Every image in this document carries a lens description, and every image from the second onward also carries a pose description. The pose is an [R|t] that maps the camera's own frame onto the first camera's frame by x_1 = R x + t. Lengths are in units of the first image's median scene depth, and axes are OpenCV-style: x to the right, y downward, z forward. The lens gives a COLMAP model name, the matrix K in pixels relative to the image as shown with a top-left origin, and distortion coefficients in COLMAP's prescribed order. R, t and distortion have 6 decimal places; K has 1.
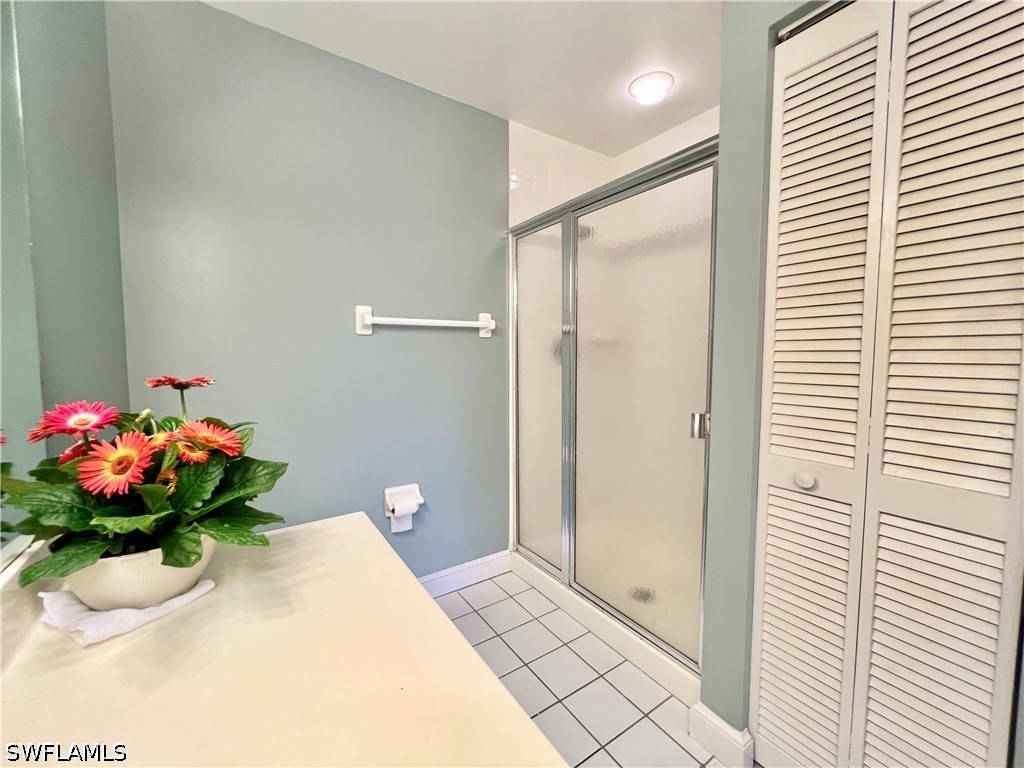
lens RADIAL K [[417.3, 0, 537.3], [0, 417.3, 381.5], [0, 0, 1]] dist [0.000398, -0.000040]
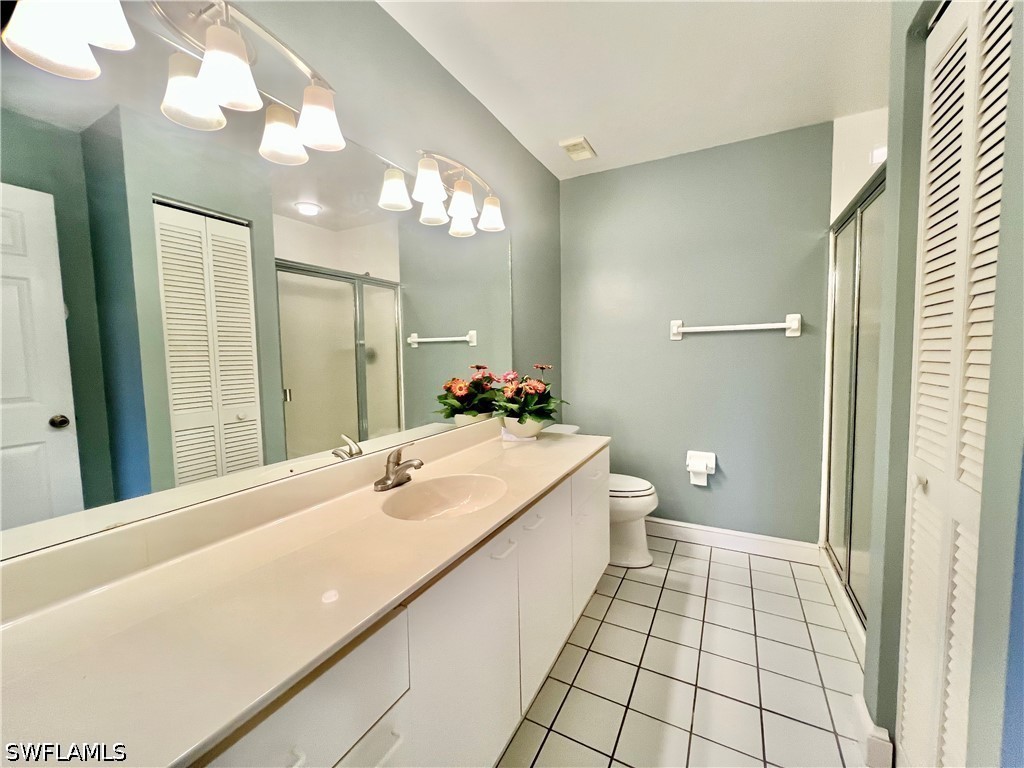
lens RADIAL K [[408.2, 0, 511.6], [0, 408.2, 380.1], [0, 0, 1]] dist [0.000707, 0.000379]
pose [[0.457570, 0.052498, -0.887622, 0.546373], [-0.041821, 0.998421, 0.037492, -0.001947], [0.888189, 0.019966, 0.459043, -0.148445]]
